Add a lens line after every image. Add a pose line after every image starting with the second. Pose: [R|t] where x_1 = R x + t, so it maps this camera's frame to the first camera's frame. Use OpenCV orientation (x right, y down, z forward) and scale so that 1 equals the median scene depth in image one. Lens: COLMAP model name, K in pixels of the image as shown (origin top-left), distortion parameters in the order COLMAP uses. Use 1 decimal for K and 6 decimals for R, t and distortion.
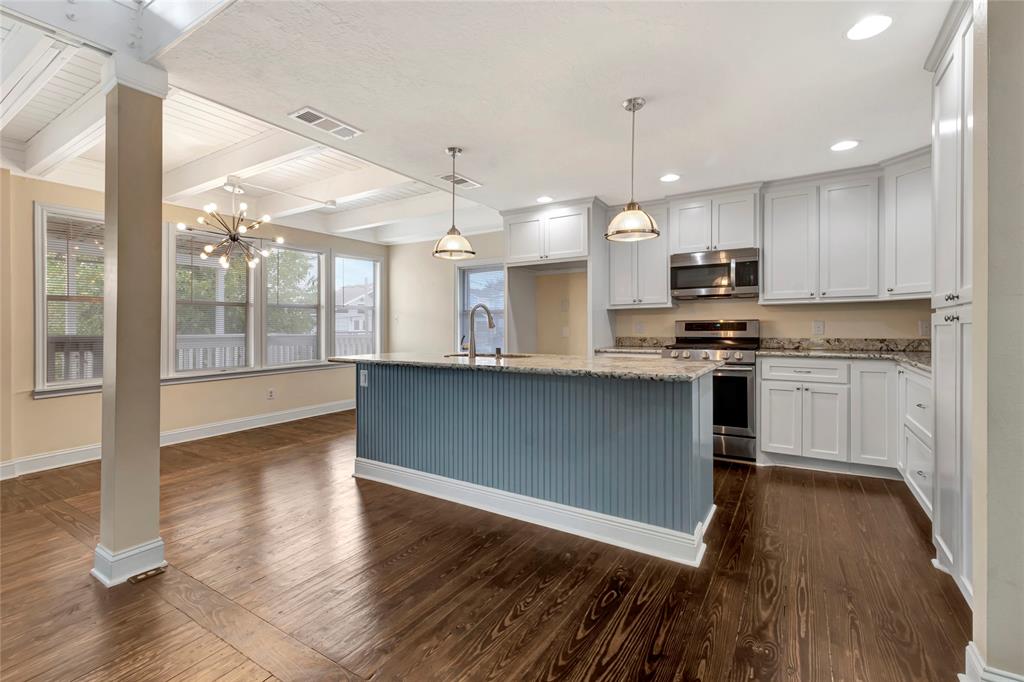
lens RADIAL K [[447.0, 0, 515.2], [0, 447.0, 327.3], [0, 0, 1]] dist [0.006088, 0.000272]
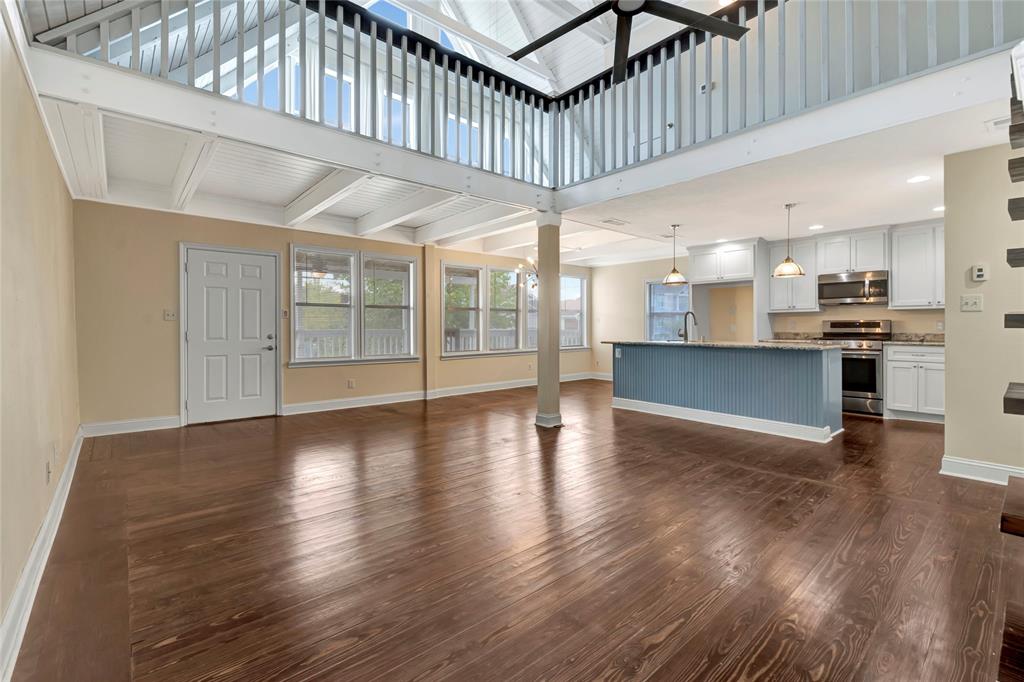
lens RADIAL K [[447.0, 0, 515.2], [0, 447.0, 327.3], [0, 0, 1]] dist [0.006088, 0.000272]
pose [[0.957913, 0.002948, -0.287045, -0.187186], [-0.002792, 0.999996, 0.000953, 0.008399], [0.287046, -0.000111, 0.957917, -0.719175]]
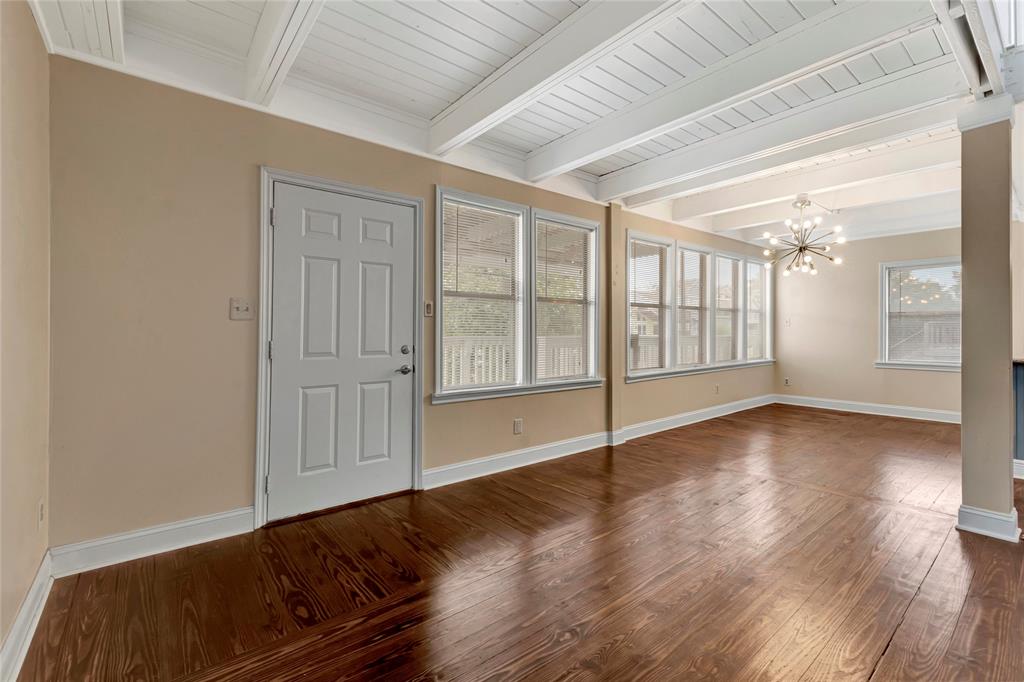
lens RADIAL K [[443.6, 0, 516.1], [0, 443.6, 320.4], [0, 0, 1]] dist [0.007854, -0.000194]
pose [[0.949404, -0.007208, -0.313976, -0.905588], [-0.001048, 0.999658, -0.026118, 0.010323], [0.314057, 0.025125, 0.949072, -0.267649]]
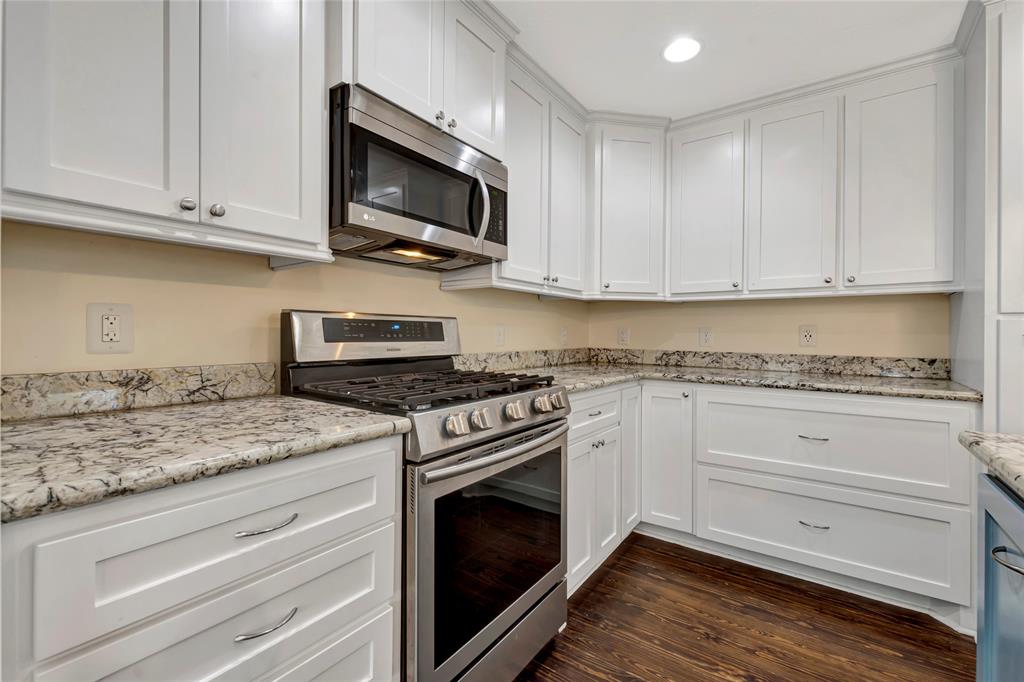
lens RADIAL K [[447.0, 0, 515.2], [0, 447.0, 327.3], [0, 0, 1]] dist [0.006088, 0.000272]
pose [[0.061504, 0.019720, 0.997912, 0.068126], [-0.009330, 0.999772, -0.019182, 0.002255], [-0.998063, -0.008131, 0.061674, 0.941894]]
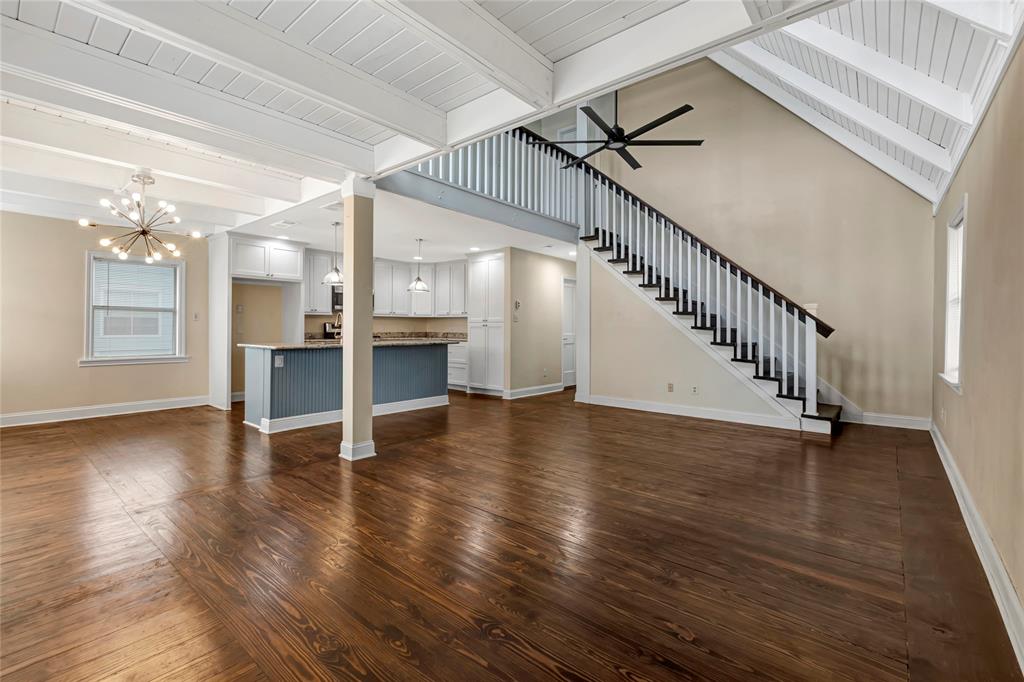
lens RADIAL K [[447.0, 0, 515.2], [0, 447.0, 327.3], [0, 0, 1]] dist [0.006088, 0.000272]
pose [[0.136182, 0.005928, 0.990666, -1.396752], [-0.008325, 0.999954, -0.004839, 0.005932], [-0.990649, -0.007588, 0.136225, 0.063008]]
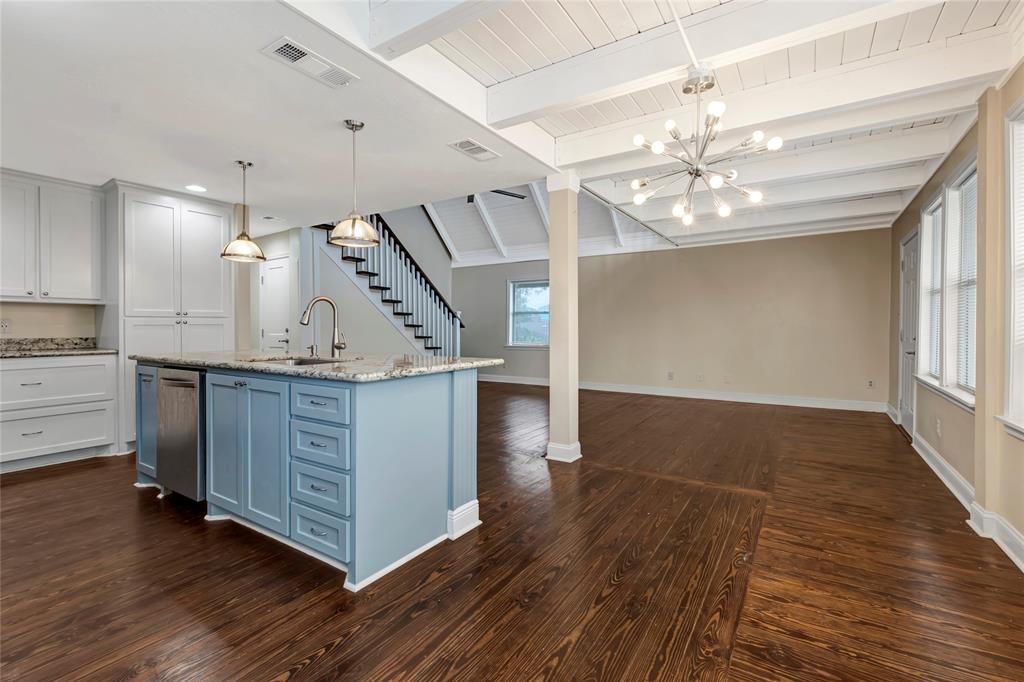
lens RADIAL K [[450.5, 0, 516.9], [0, 450.5, 326.0], [0, 0, 1]] dist [0.001396, 0.000243]
pose [[-0.999956, 0.006177, 0.007006, -0.367336], [0.006162, 0.999979, -0.002193, 0.006455], [-0.007019, -0.002150, -0.999973, 1.516599]]
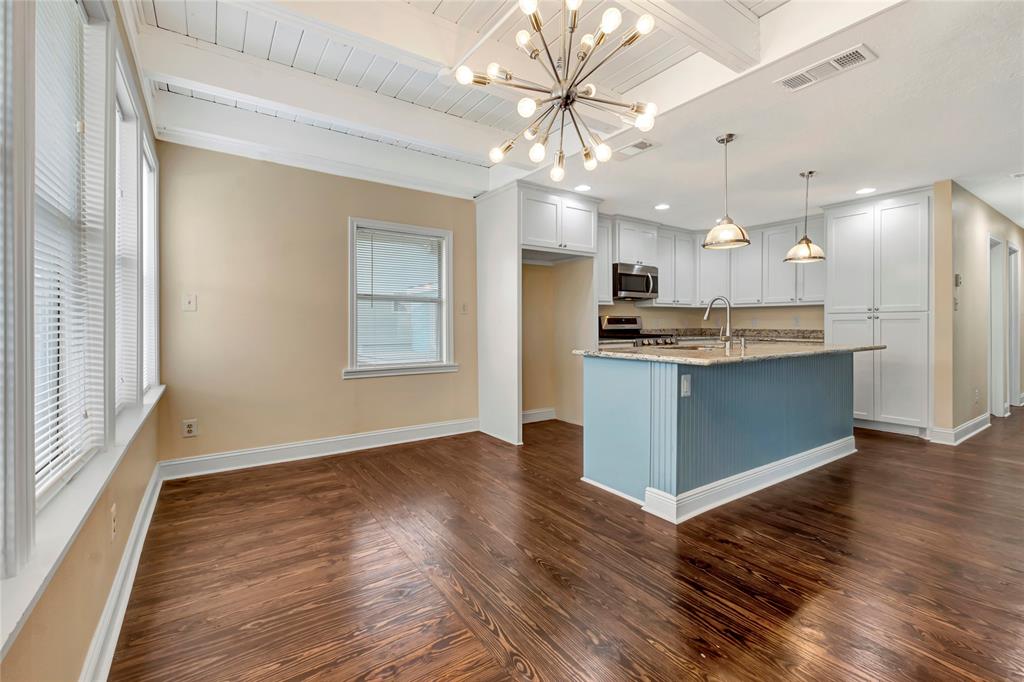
lens RADIAL K [[450.5, 0, 516.9], [0, 450.5, 326.0], [0, 0, 1]] dist [0.001396, 0.000243]
pose [[0.396878, -0.001577, 0.917870, -0.976832], [-0.001261, 0.999997, 0.002263, 0.011000], [-0.917870, -0.002056, 0.396875, 0.821747]]
